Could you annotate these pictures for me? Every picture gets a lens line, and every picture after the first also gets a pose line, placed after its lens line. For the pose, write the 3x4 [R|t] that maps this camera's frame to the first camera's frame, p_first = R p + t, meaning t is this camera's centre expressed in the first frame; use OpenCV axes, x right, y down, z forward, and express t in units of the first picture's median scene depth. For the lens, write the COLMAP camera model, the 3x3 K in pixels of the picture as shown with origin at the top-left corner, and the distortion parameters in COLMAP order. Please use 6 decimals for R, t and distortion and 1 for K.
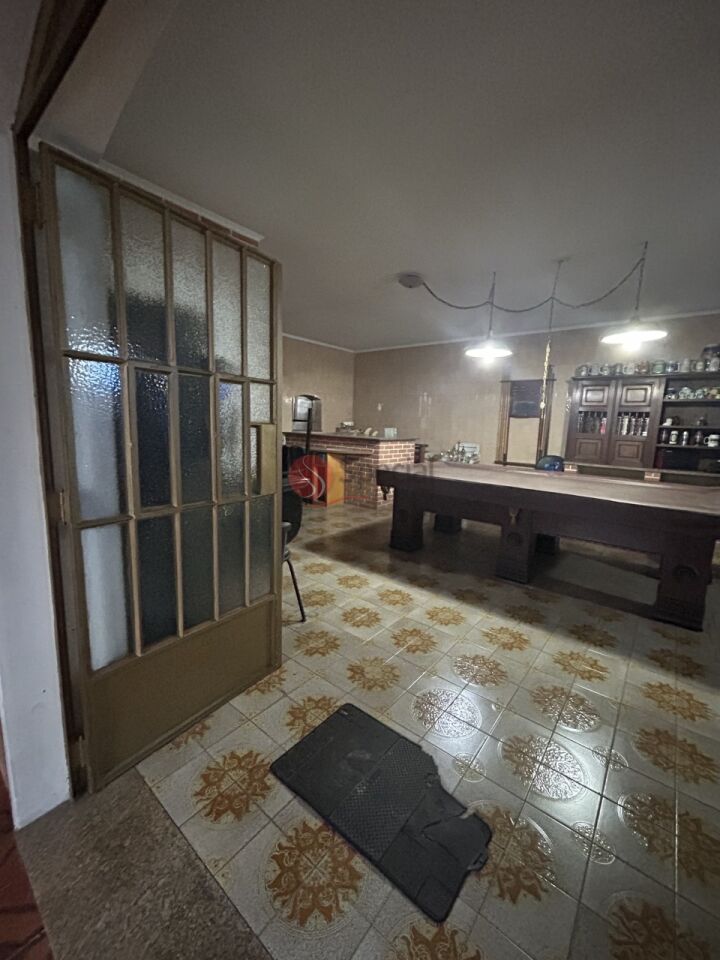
lens RADIAL K [[393.0, 0, 360.0], [0, 393.0, 480.0], [0, 0, 1]] dist [-0.001300, 0.004317]
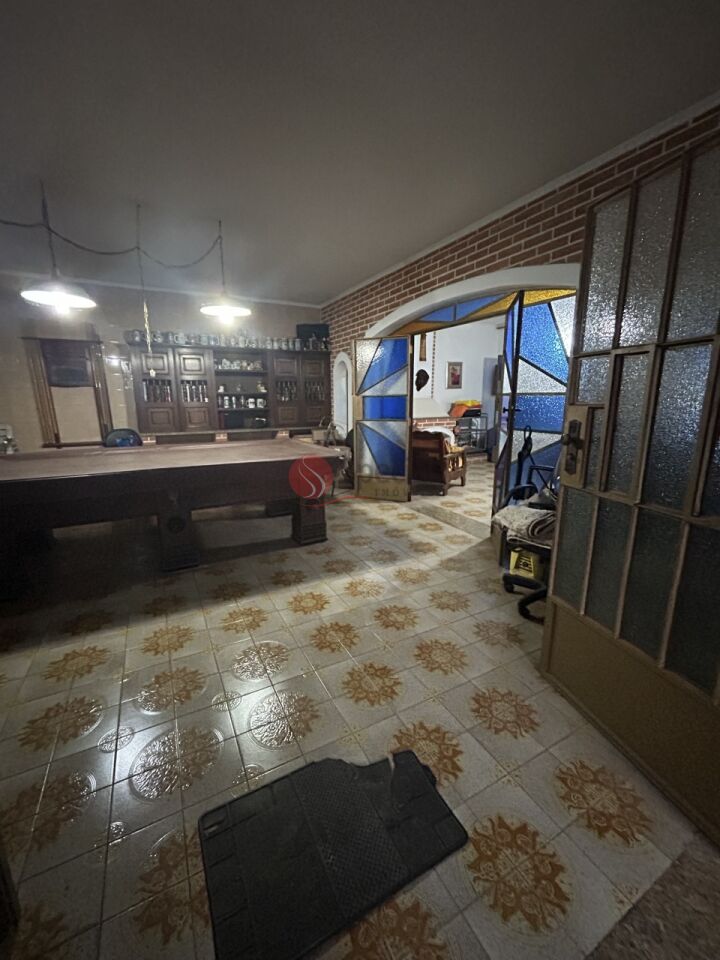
lens RADIAL K [[393.0, 0, 360.0], [0, 393.0, 480.0], [0, 0, 1]] dist [-0.001300, 0.004317]
pose [[0.384709, -0.227337, 0.894604, -0.202004], [0.154226, 0.971403, 0.180531, -0.040857], [-0.910062, 0.068519, 0.408768, 0.213971]]
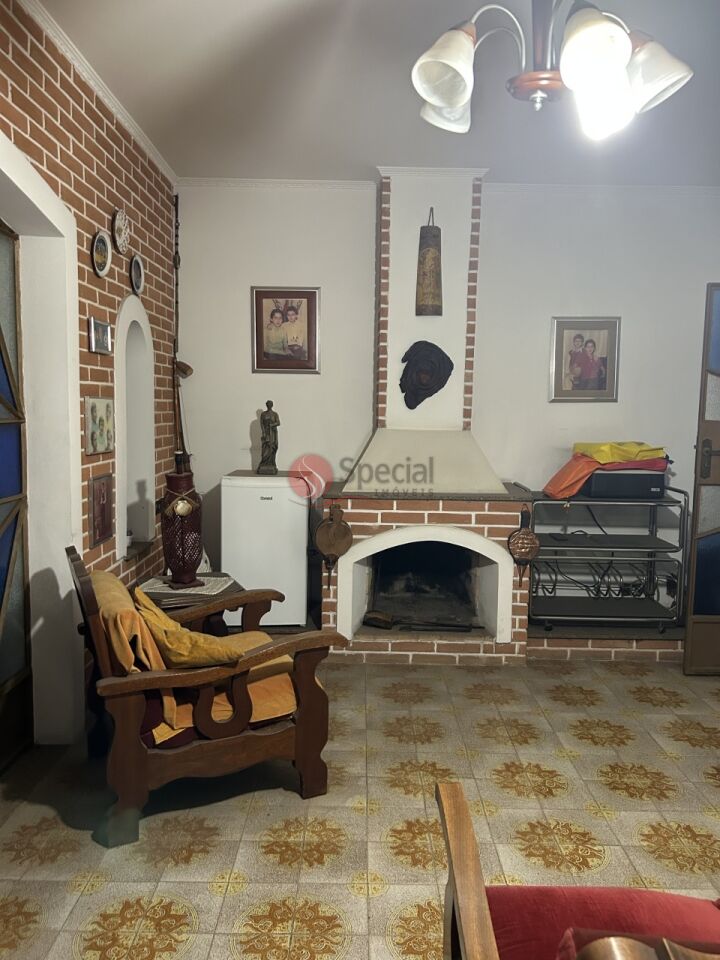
lens RADIAL K [[726.6, 0, 360.0], [0, 726.6, 480.0], [0, 0, 1]] dist [0.029043, -0.000324]
pose [[0.766020, -0.079282, 0.637909, -0.176133], [0.108026, 0.994129, -0.006166, -0.039116], [-0.633675, 0.073634, 0.770087, 0.206909]]
